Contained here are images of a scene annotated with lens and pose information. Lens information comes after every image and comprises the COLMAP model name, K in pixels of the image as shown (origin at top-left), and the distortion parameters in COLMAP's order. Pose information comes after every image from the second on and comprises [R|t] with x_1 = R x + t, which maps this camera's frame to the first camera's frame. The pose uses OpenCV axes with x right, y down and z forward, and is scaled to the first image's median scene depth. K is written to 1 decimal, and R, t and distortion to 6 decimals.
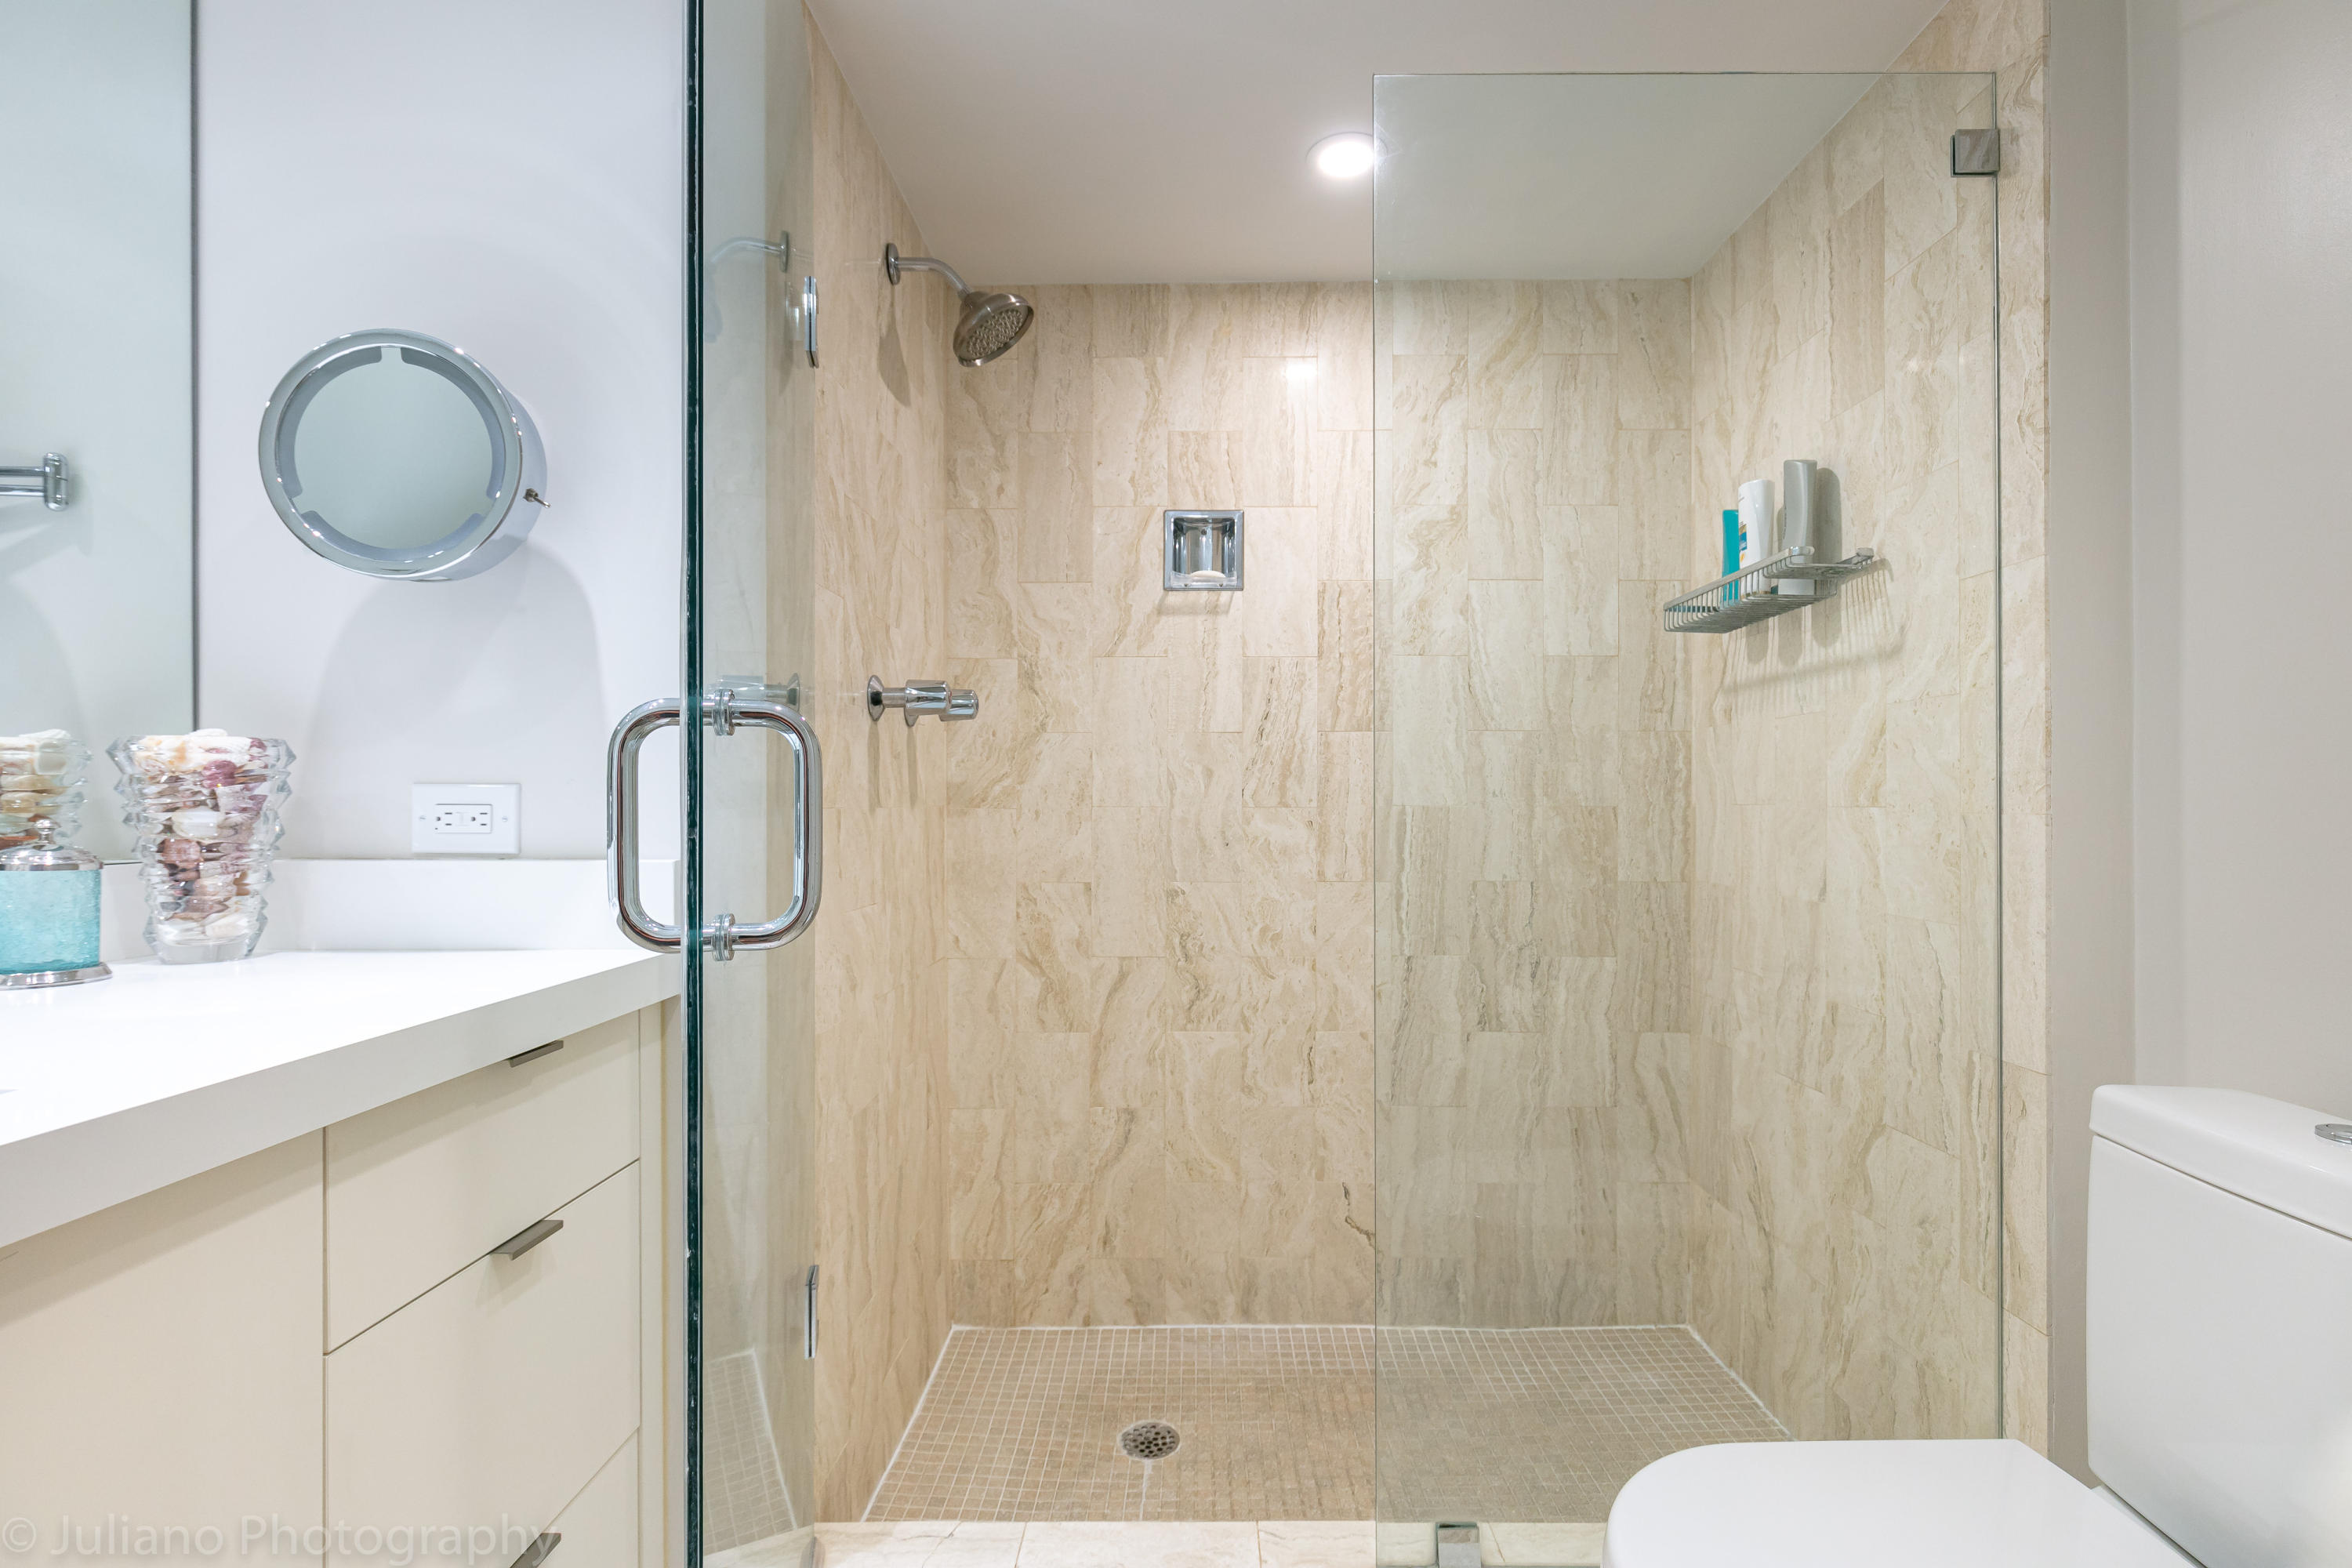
lens RADIAL K [[1053.6, 0, 1188.9], [0, 1053.6, 799.5], [0, 0, 1]] dist [0.001815, -0.001242]
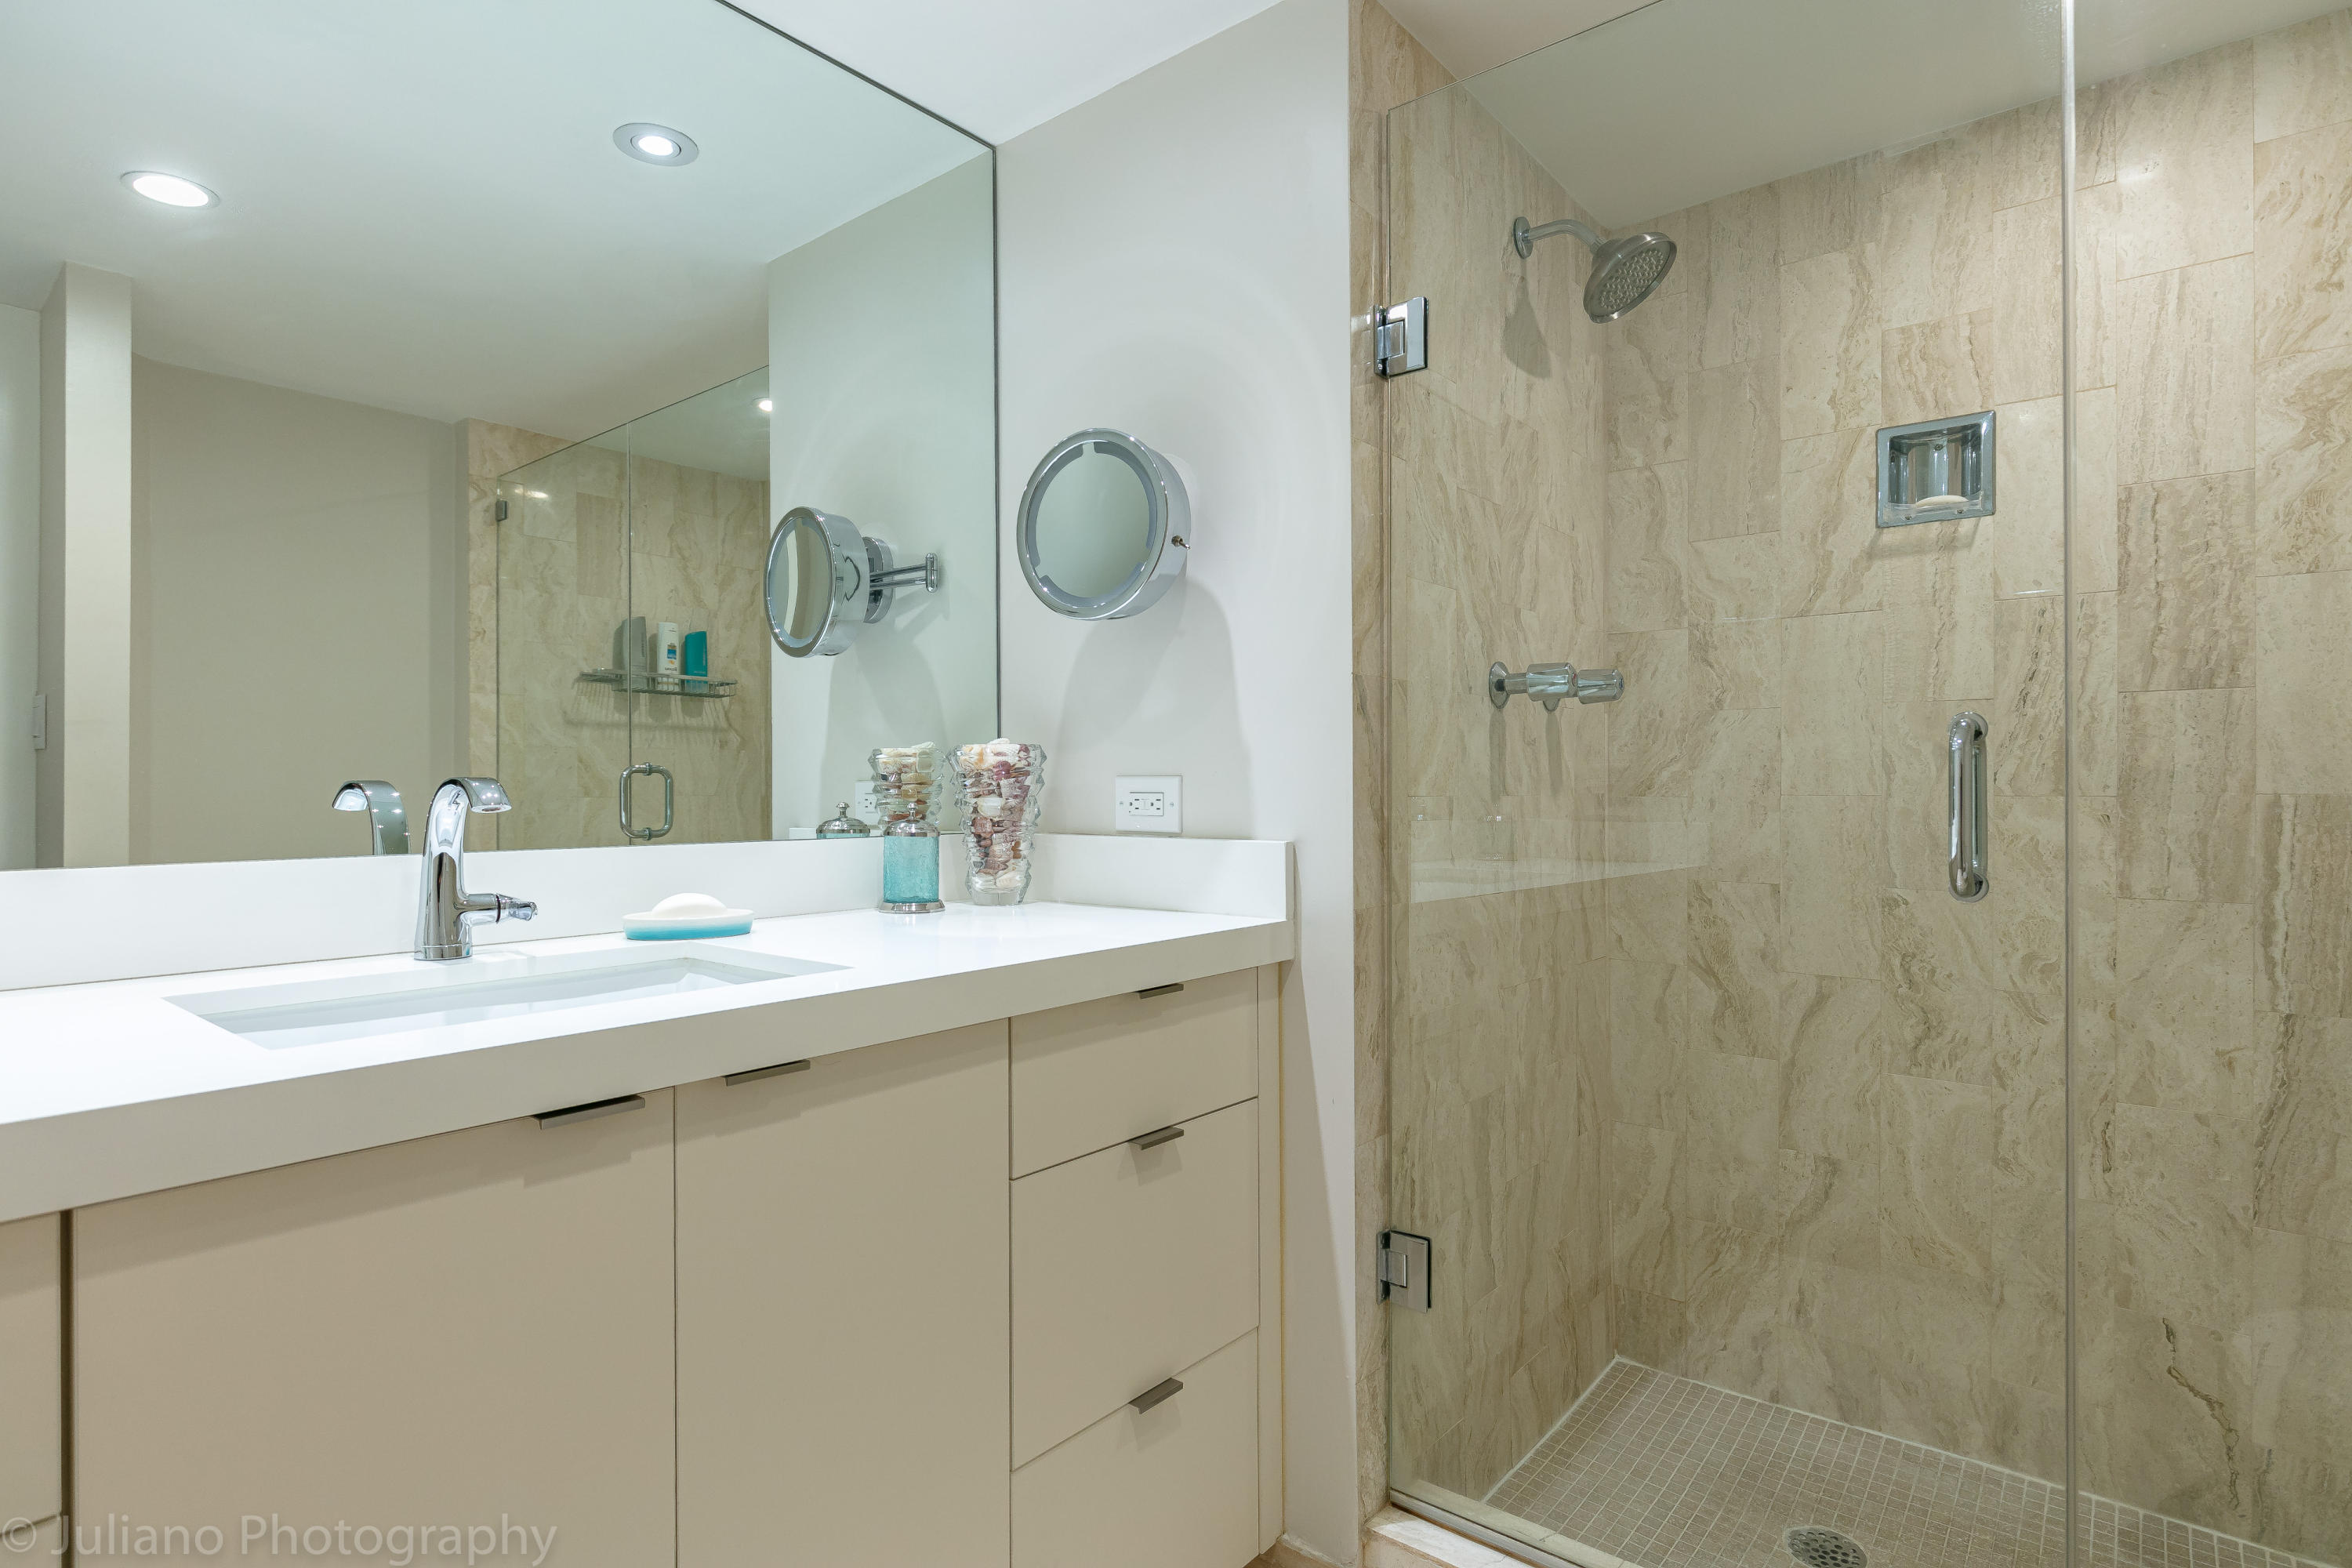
lens RADIAL K [[1175.2, 0, 1213.8], [0, 1175.2, 791.1], [0, 0, 1]] dist [0.001016, -0.002992]
pose [[0.791749, -0.000220, -0.610846, 0.135605], [0.002909, 0.999990, 0.003410, -0.000921], [0.610839, -0.004477, 0.791742, -0.032077]]
